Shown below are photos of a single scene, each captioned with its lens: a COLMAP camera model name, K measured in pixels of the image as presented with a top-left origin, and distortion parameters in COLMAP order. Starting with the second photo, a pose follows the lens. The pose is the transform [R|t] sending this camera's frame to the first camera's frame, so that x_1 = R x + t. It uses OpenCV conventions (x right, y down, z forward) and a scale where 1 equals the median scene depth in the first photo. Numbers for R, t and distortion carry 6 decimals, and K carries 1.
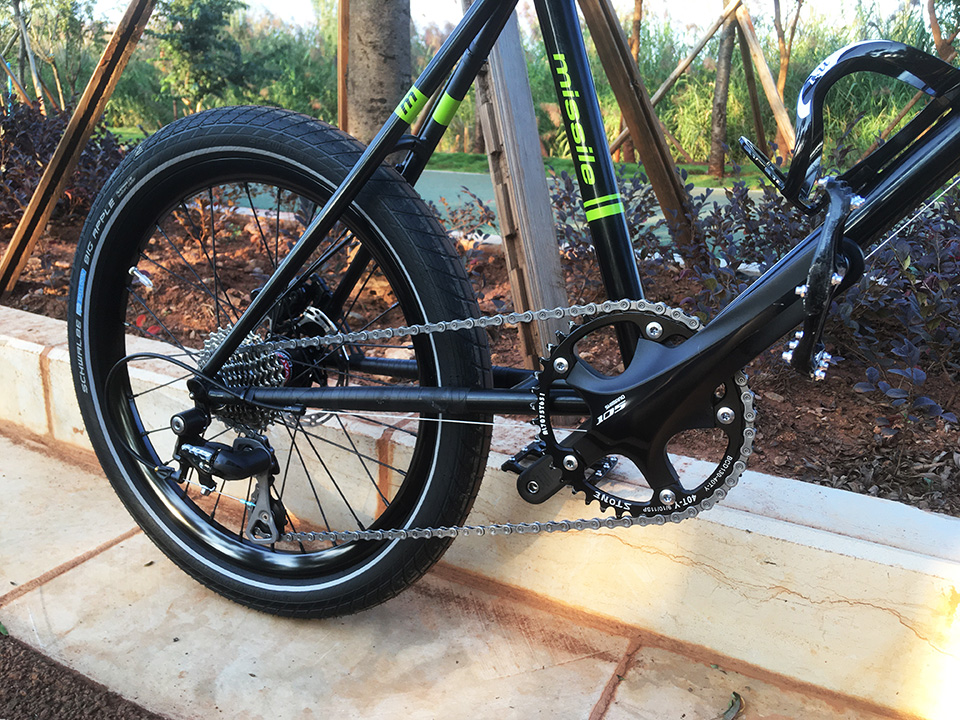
lens RADIAL K [[815.7, 0, 481.6], [0, 815.7, 361.3], [0, 0, 1]] dist [0.107698, -0.173737]
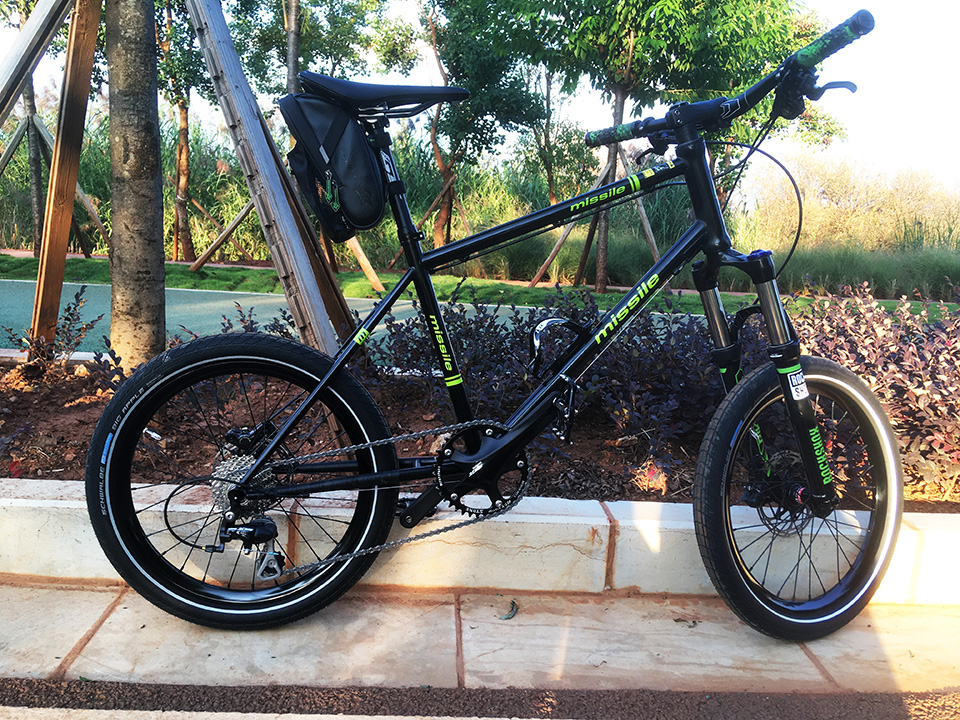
lens RADIAL K [[815.7, 0, 475.6], [0, 815.7, 361.4], [0, 0, 1]] dist [0.107698, -0.173737]
pose [[0.856499, -0.070663, 0.511289, -0.533587], [0.120255, 0.990643, -0.064535, -0.049048], [-0.501945, 0.116759, 0.856982, -0.536802]]
